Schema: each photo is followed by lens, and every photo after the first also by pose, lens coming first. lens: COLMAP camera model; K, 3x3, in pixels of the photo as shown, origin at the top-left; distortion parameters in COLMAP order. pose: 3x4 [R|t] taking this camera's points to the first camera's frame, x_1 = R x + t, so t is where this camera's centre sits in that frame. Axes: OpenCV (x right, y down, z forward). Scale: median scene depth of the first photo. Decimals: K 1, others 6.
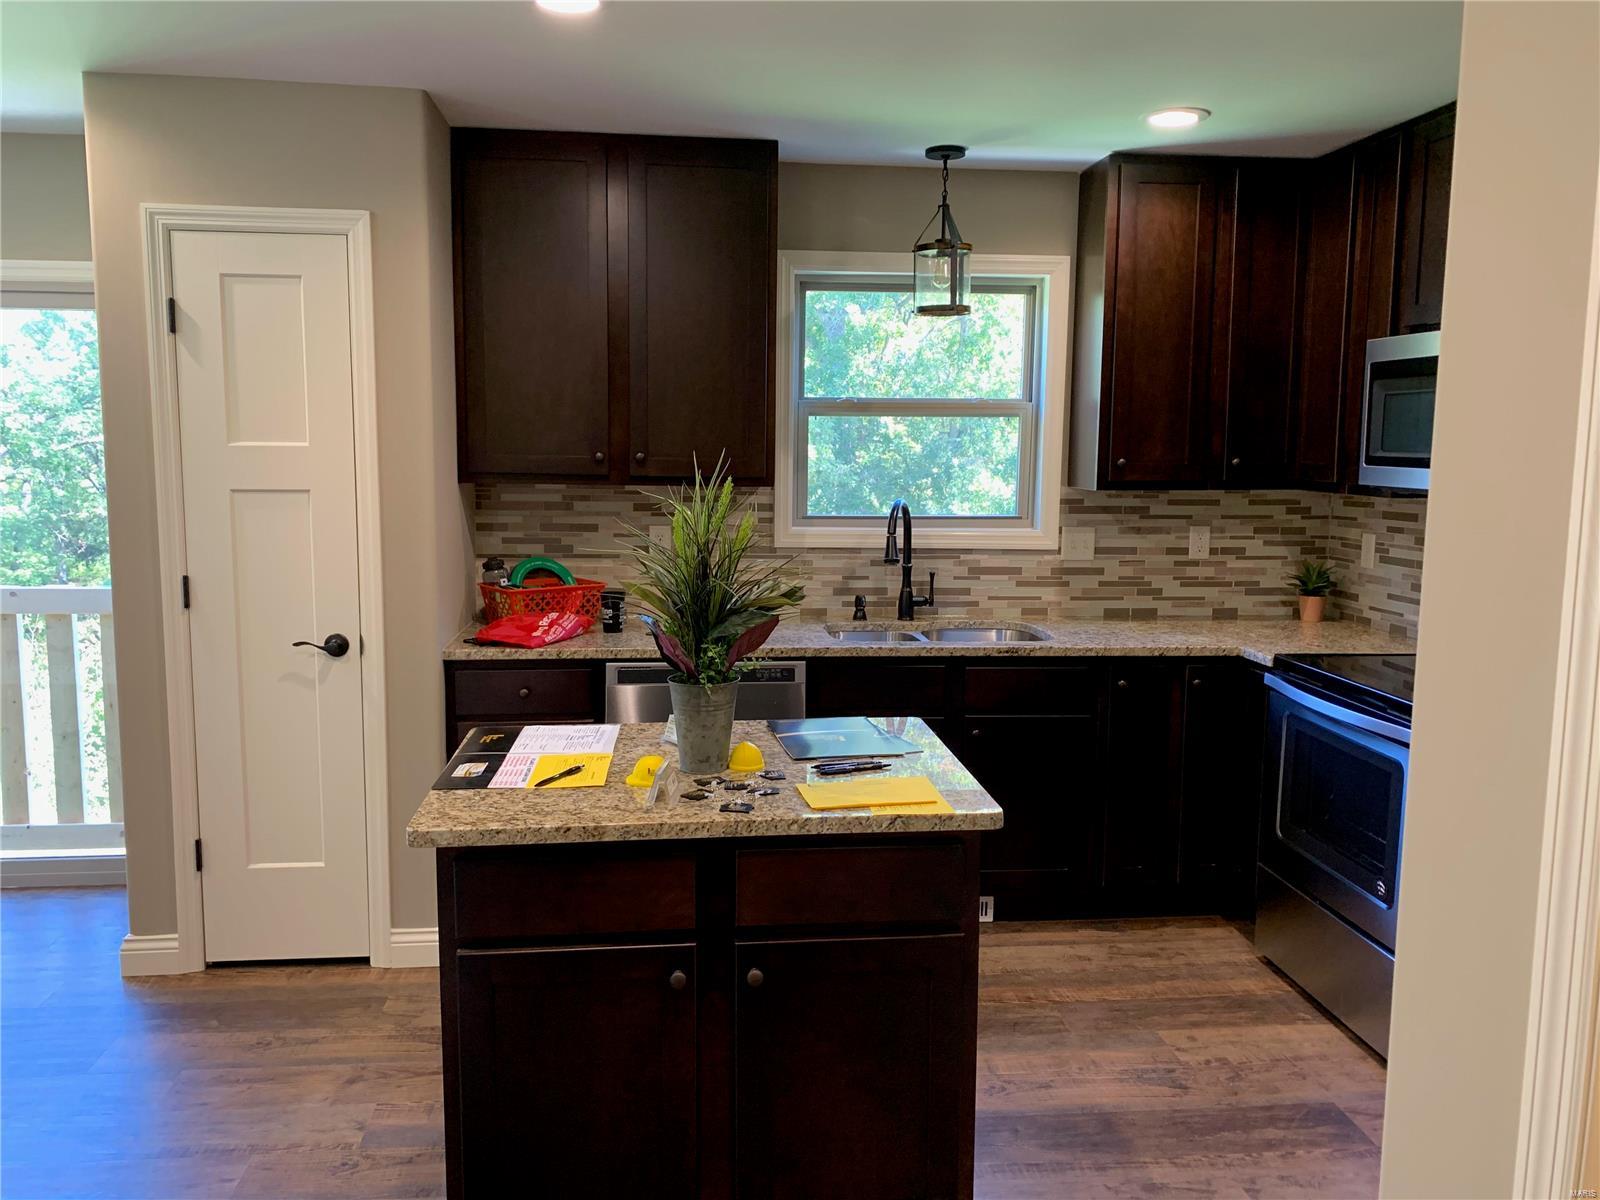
lens RADIAL K [[1209.3, 0, 798.7], [0, 1209.3, 589.8], [0, 0, 1]] dist [0.076401, -0.120810]
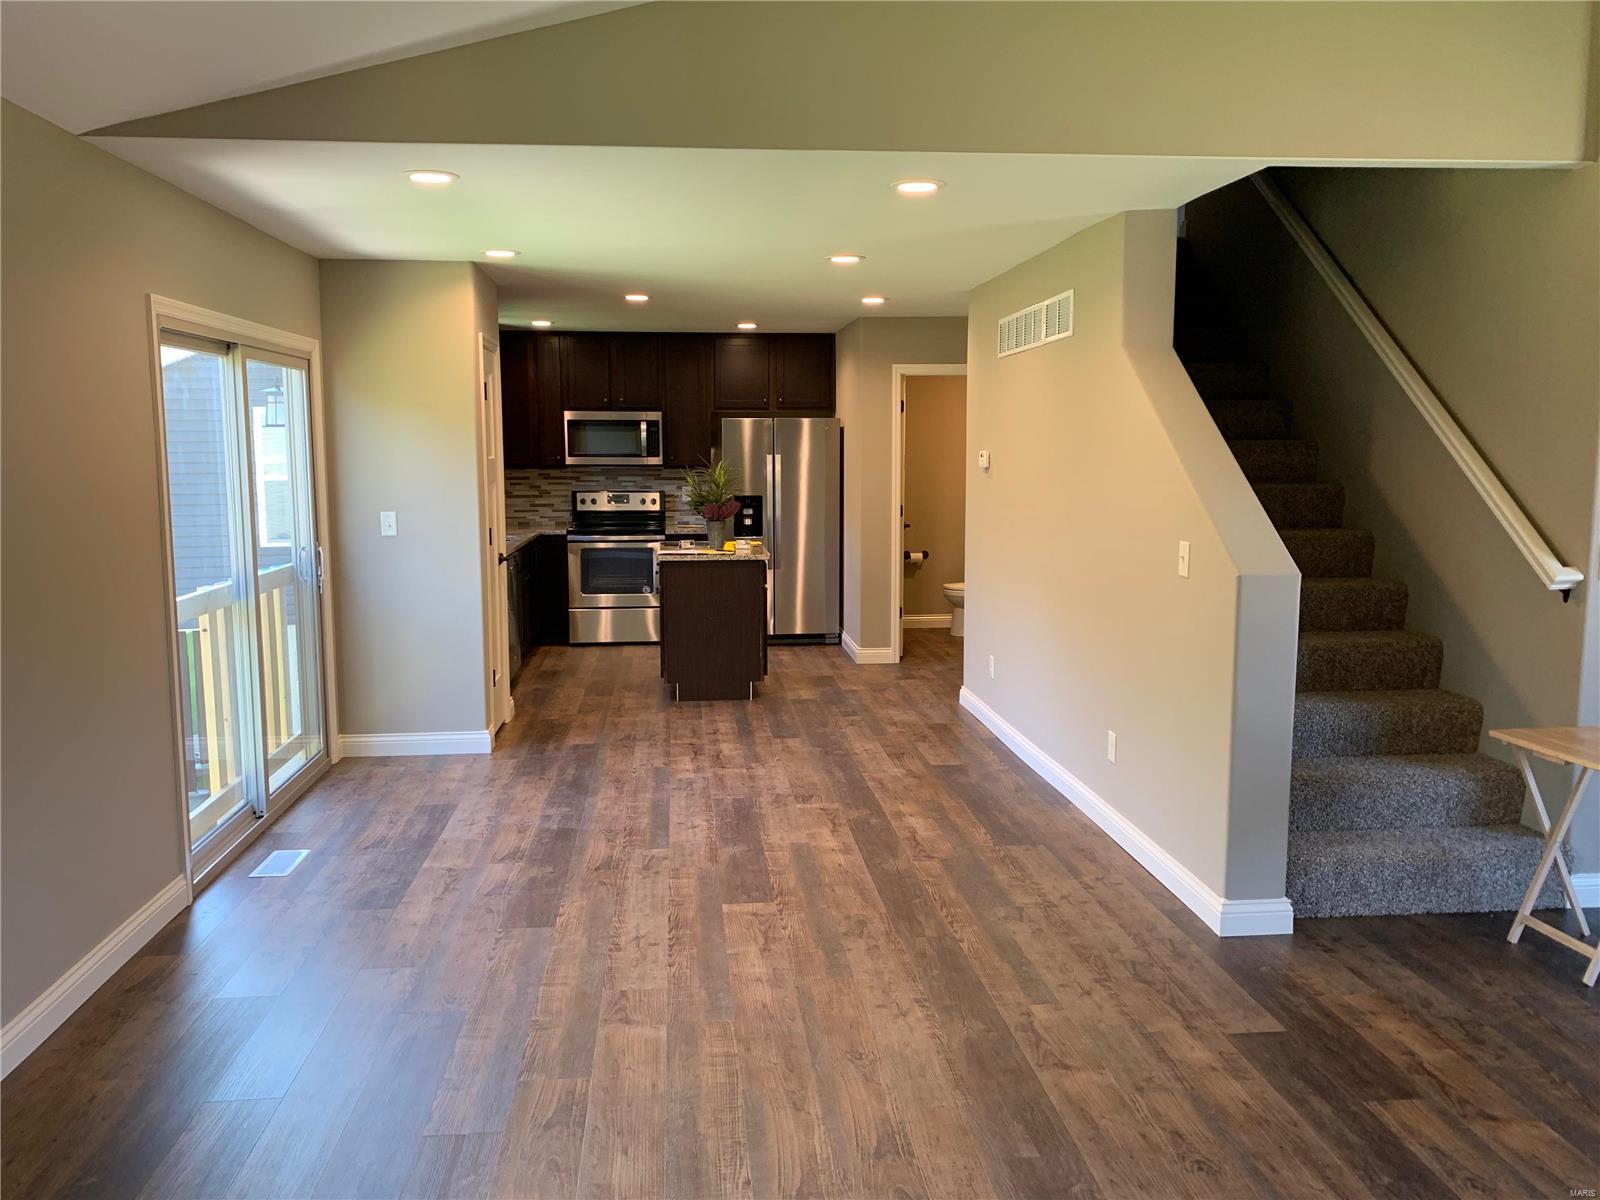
lens RADIAL K [[1209.3, 0, 798.7], [0, 1209.3, 589.8], [0, 0, 1]] dist [0.076401, -0.120810]
pose [[0.001975, -0.129216, 0.991615, -1.876462], [0.125384, 0.983823, 0.127950, -0.077261], [-0.992106, 0.124080, 0.018145, 0.395470]]
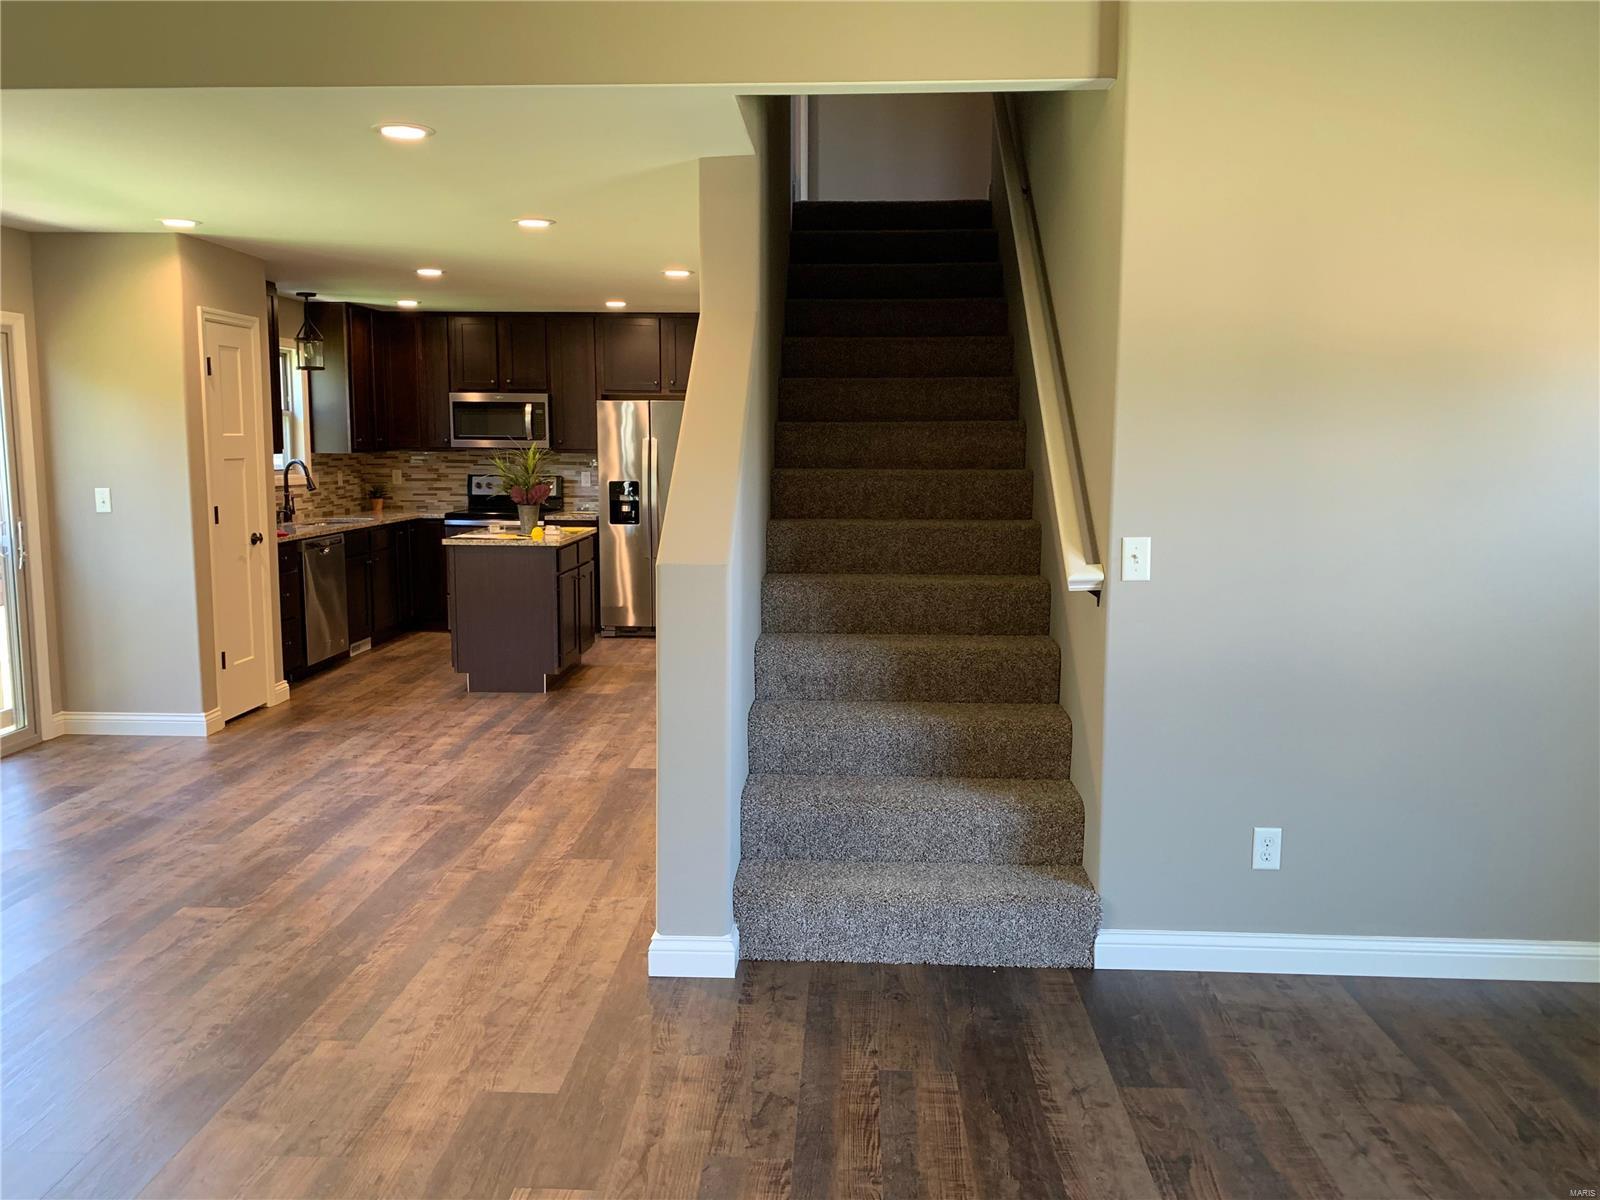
lens RADIAL K [[1223.5, 0, 805.8], [0, 1223.5, 575.5], [0, 0, 1]] dist [0.082907, -0.164038]
pose [[0.143812, -0.119620, 0.982349, -1.751990], [0.118266, 0.987631, 0.102949, 0.003780], [-0.982513, 0.101373, 0.156180, -0.123567]]
